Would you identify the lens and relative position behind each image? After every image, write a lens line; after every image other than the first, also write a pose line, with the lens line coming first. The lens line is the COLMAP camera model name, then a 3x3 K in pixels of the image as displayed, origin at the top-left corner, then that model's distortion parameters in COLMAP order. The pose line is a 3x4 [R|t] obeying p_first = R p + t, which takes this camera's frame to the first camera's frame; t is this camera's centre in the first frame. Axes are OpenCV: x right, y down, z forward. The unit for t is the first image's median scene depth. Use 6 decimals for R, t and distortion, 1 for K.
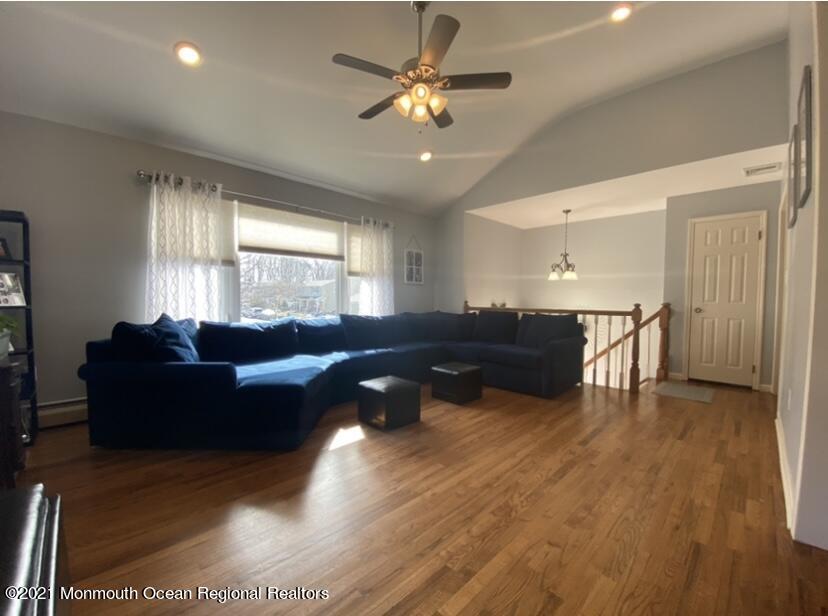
lens RADIAL K [[337.2, 0, 416.1], [0, 337.2, 308.8], [0, 0, 1]] dist [0.033766, -0.027777]
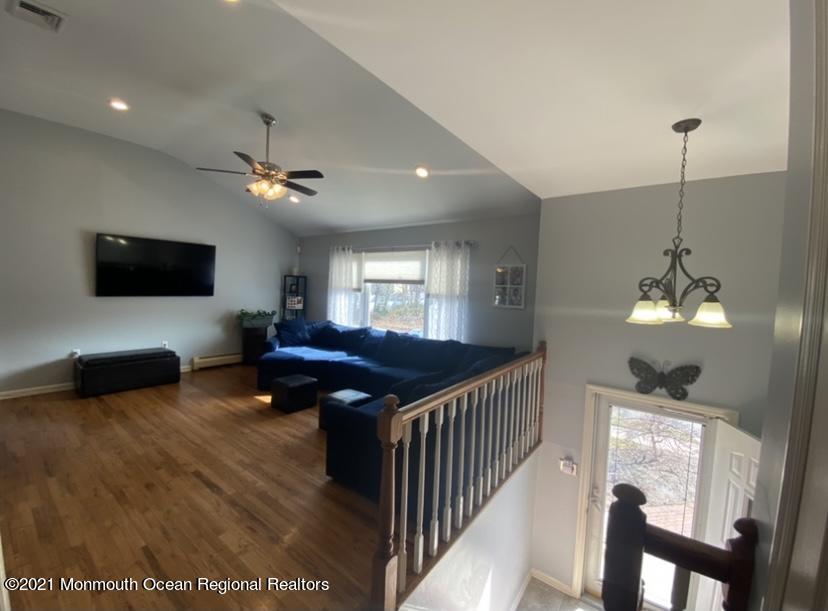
lens RADIAL K [[325.8, 0, 414.0], [0, 325.8, 305.5], [0, 0, 1]] dist [0.000631, -0.011829]
pose [[0.156169, 0.054707, -0.986214, 1.061315], [-0.064713, 0.996886, 0.045051, -0.149151], [0.985608, 0.056786, 0.159223, 1.000169]]
